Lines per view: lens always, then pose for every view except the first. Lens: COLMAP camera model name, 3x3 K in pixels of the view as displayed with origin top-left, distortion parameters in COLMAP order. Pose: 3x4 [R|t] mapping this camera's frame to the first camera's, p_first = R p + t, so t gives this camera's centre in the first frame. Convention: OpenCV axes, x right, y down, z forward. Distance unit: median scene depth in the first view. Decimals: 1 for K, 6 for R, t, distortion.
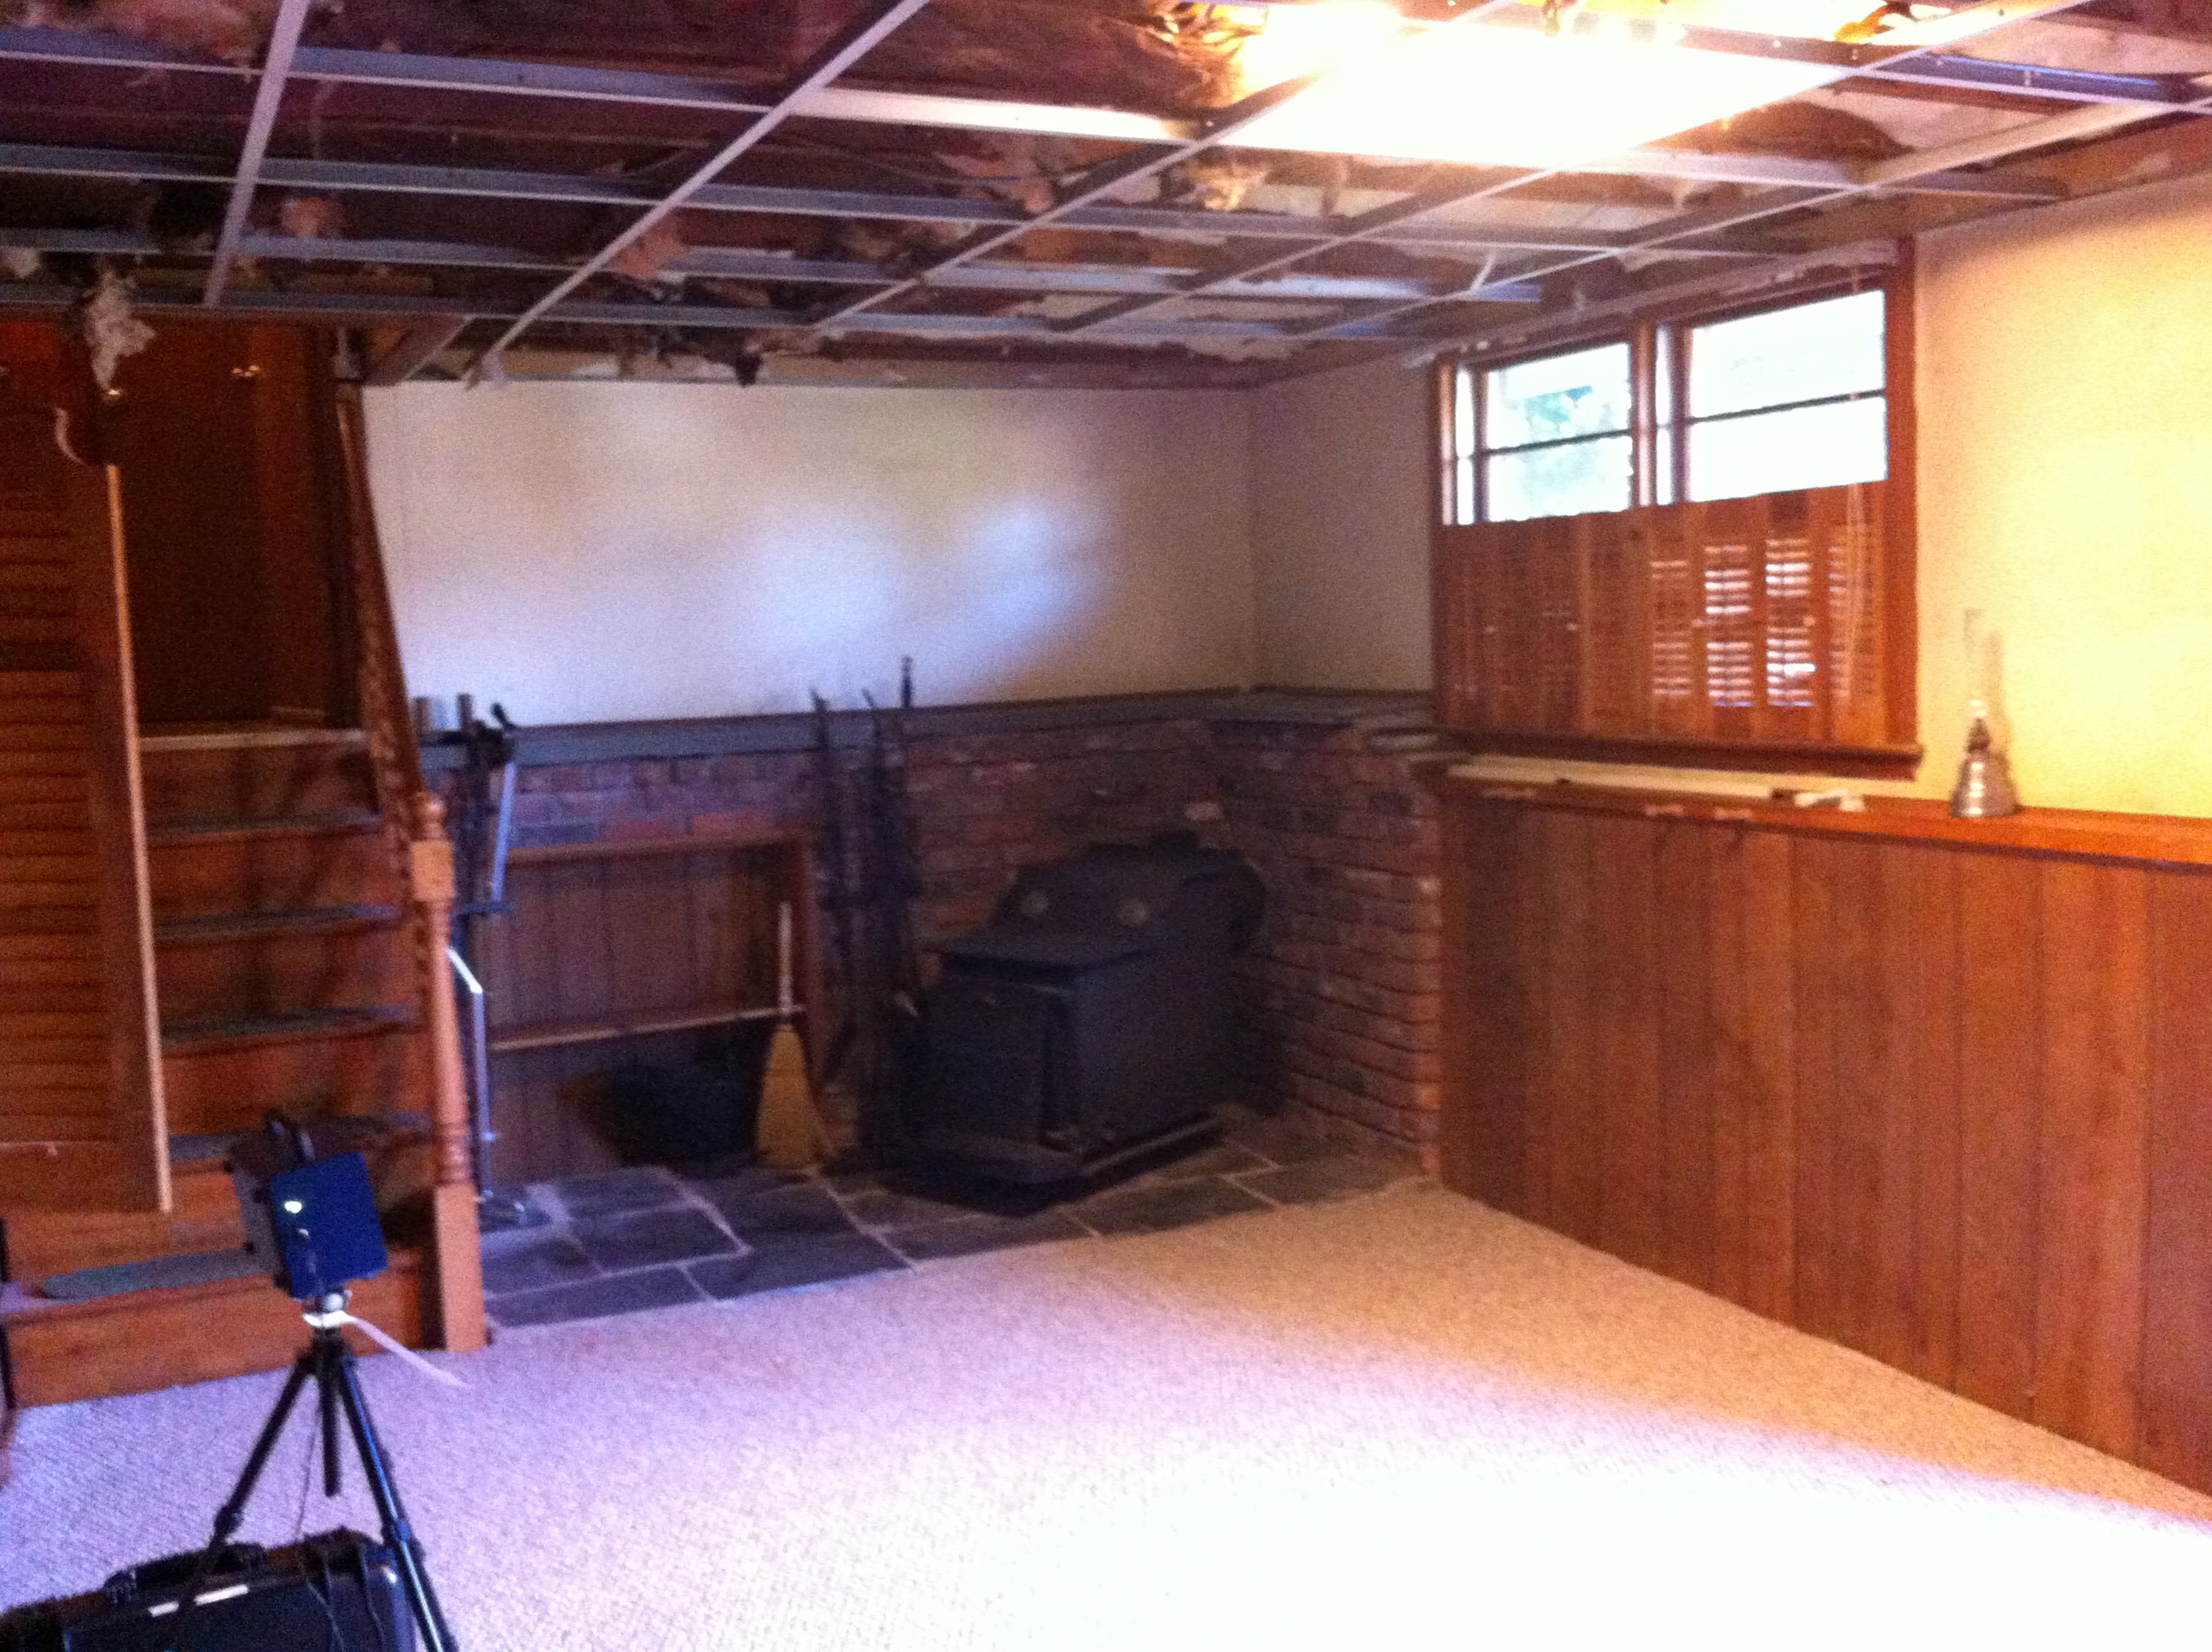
lens RADIAL K [[2129.5, 0, 1092.5], [0, 2129.5, 777.7], [0, 0, 1]] dist [0.112554, -0.271384]
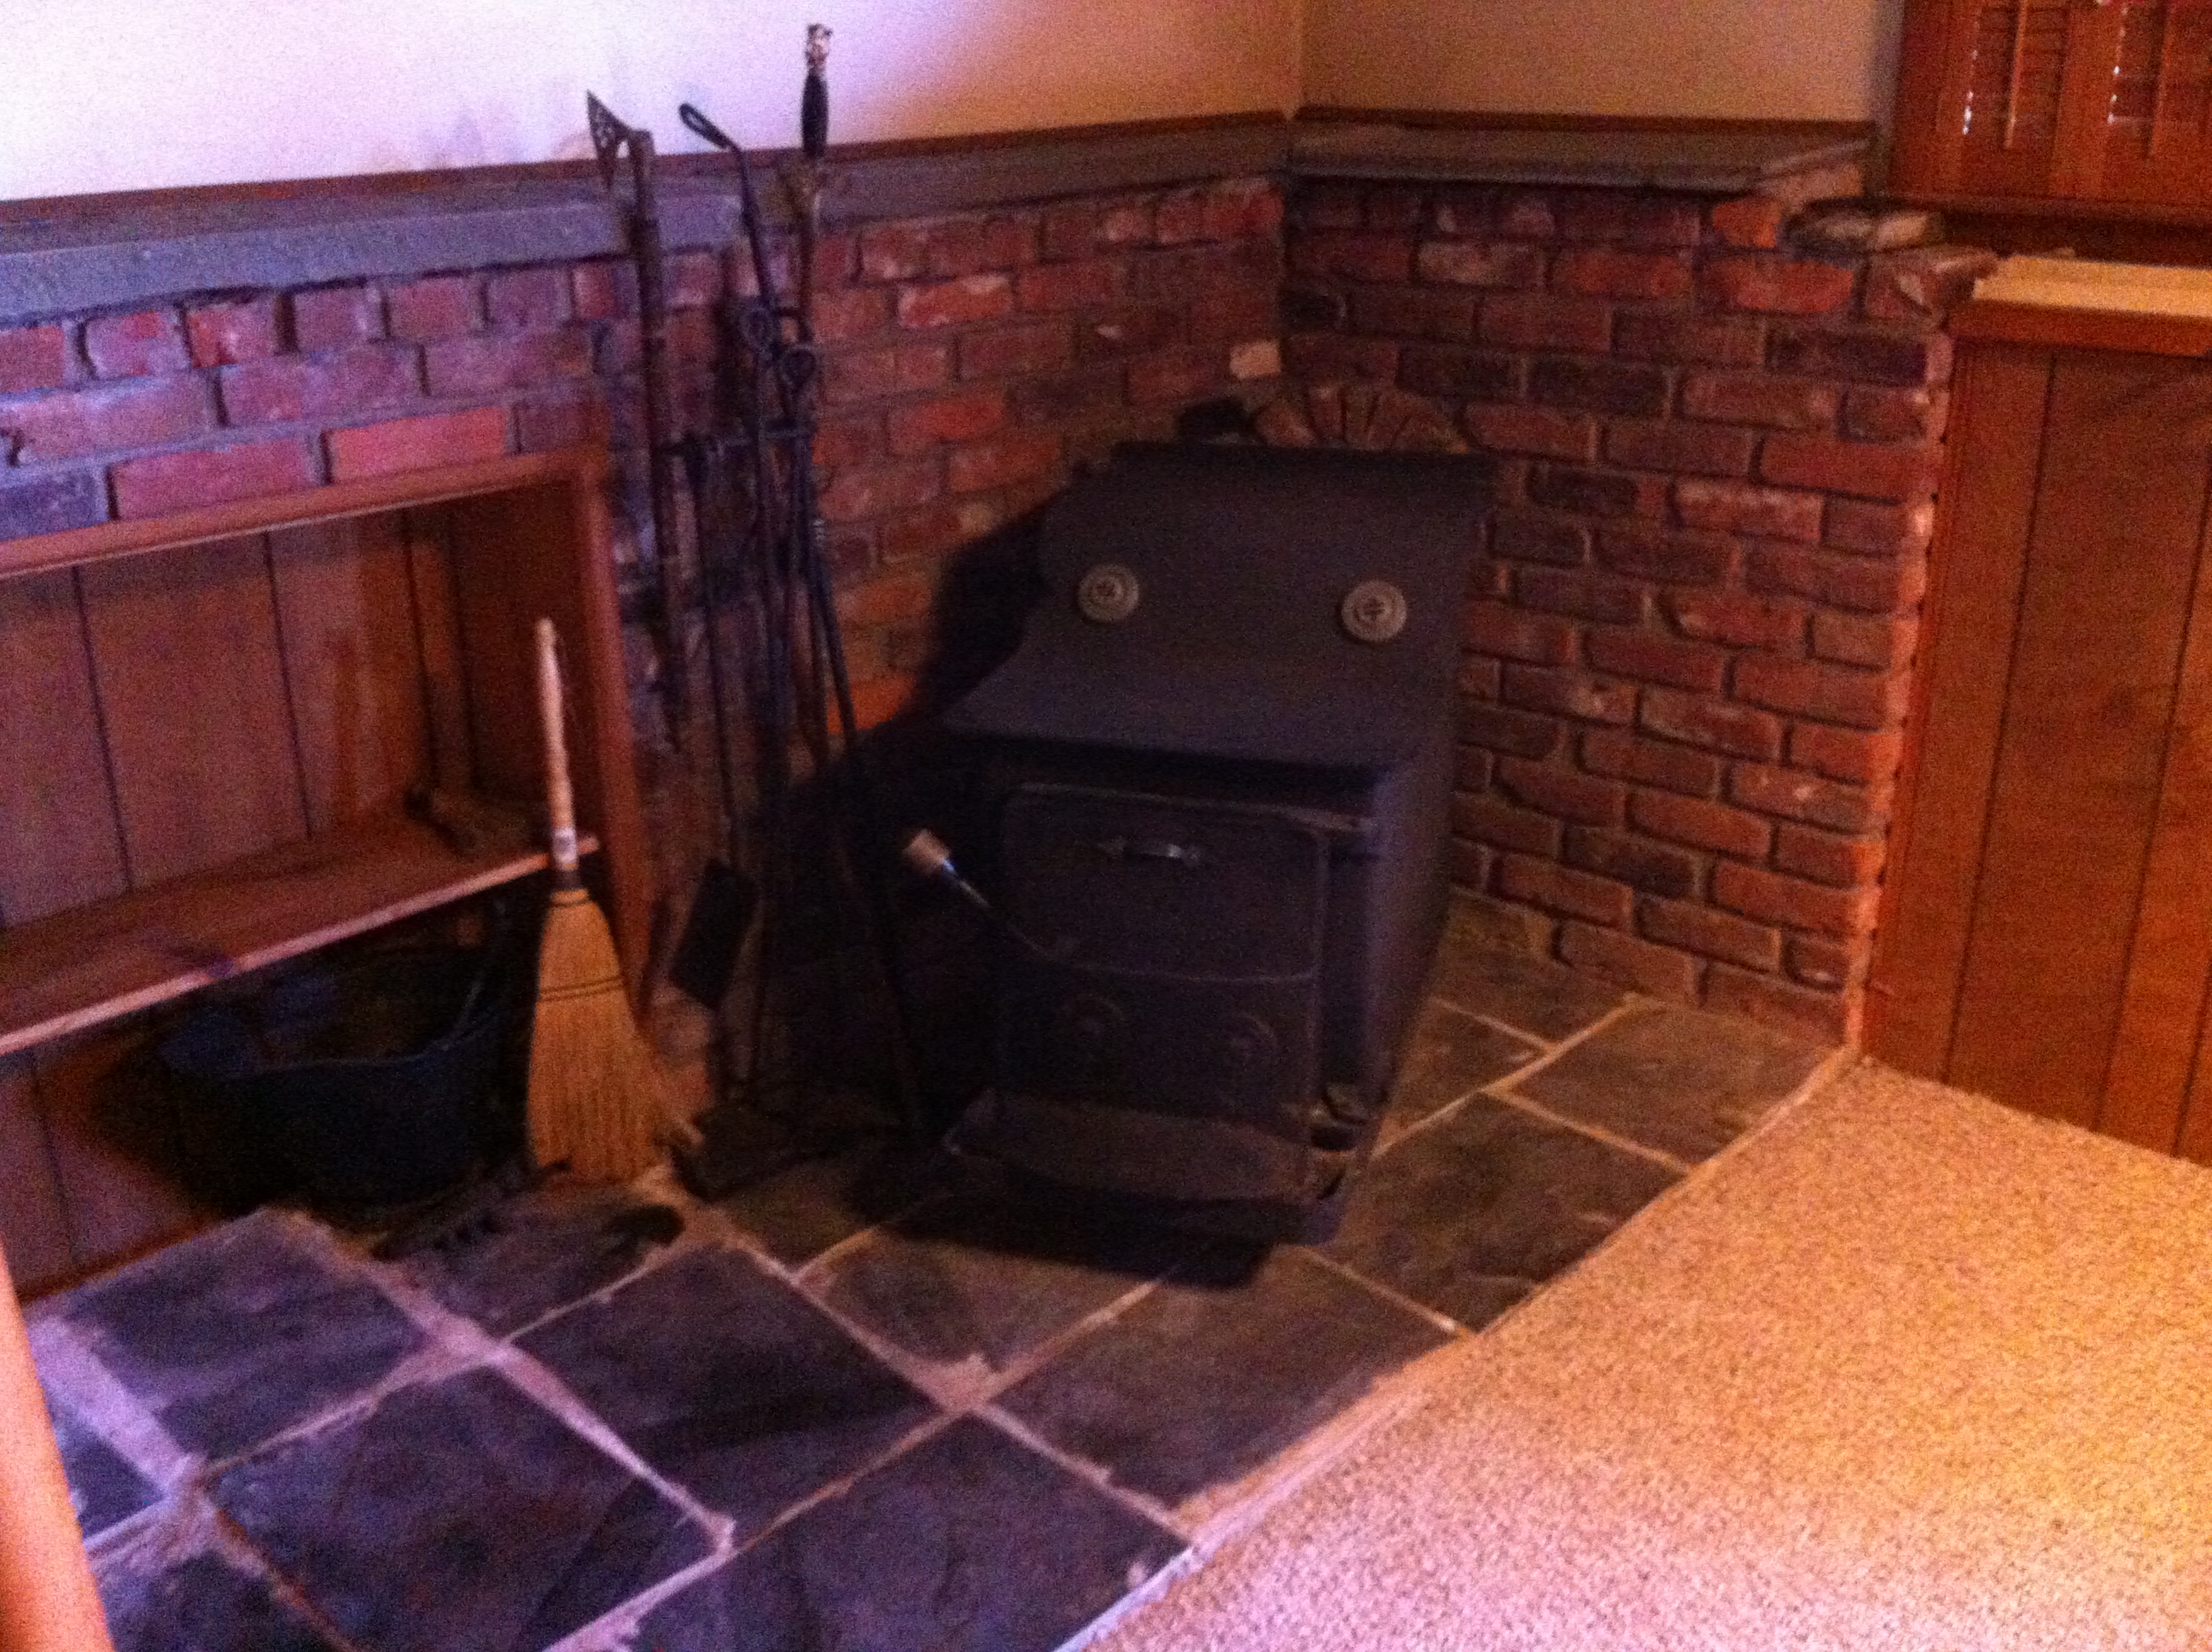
lens RADIAL K [[2129.5, 0, 1092.5], [0, 2129.5, 777.7], [0, 0, 1]] dist [0.112554, -0.271384]
pose [[0.928055, -0.101943, 0.358220, -0.203362], [0.008293, 0.967229, 0.253771, -0.020705], [-0.372351, -0.232543, 0.898487, 0.565361]]
